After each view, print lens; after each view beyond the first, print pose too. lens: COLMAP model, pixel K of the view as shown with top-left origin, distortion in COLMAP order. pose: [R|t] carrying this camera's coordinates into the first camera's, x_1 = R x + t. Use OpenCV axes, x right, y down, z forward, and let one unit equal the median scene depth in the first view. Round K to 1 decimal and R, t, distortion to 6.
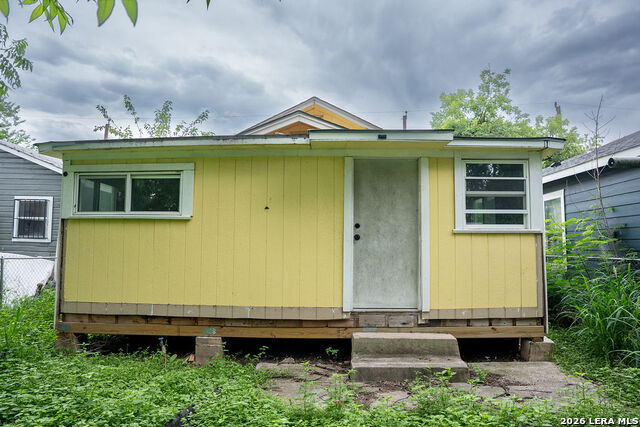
lens RADIAL K [[442.9, 0, 320.0], [0, 442.9, 213.5], [0, 0, 1]] dist [-0.176533, 0.133530]
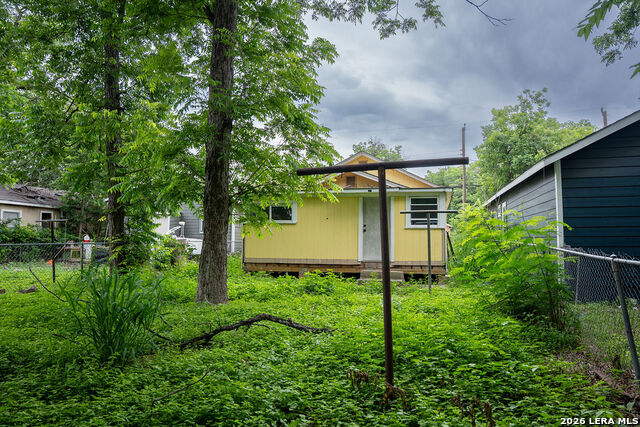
lens RADIAL K [[442.9, 0, 320.0], [0, 442.9, 213.5], [0, 0, 1]] dist [-0.176533, 0.133530]
pose [[0.974023, -0.011520, -0.226158, 0.397162], [0.016503, 0.999661, 0.020154, -0.091604], [0.225849, -0.023363, 0.973882, -1.396193]]
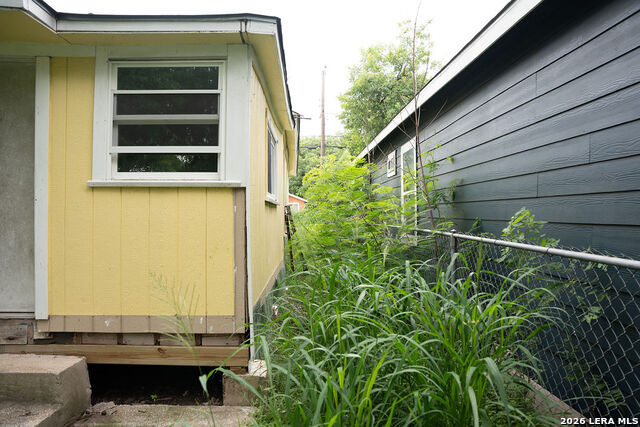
lens RADIAL K [[442.9, 0, 320.0], [0, 442.9, 213.5], [0, 0, 1]] dist [-0.176533, 0.133530]
pose [[0.996035, -0.000877, 0.088962, 0.561397], [-0.005855, 0.997137, 0.075383, 0.035672], [-0.088774, -0.075605, 0.993178, 0.403898]]
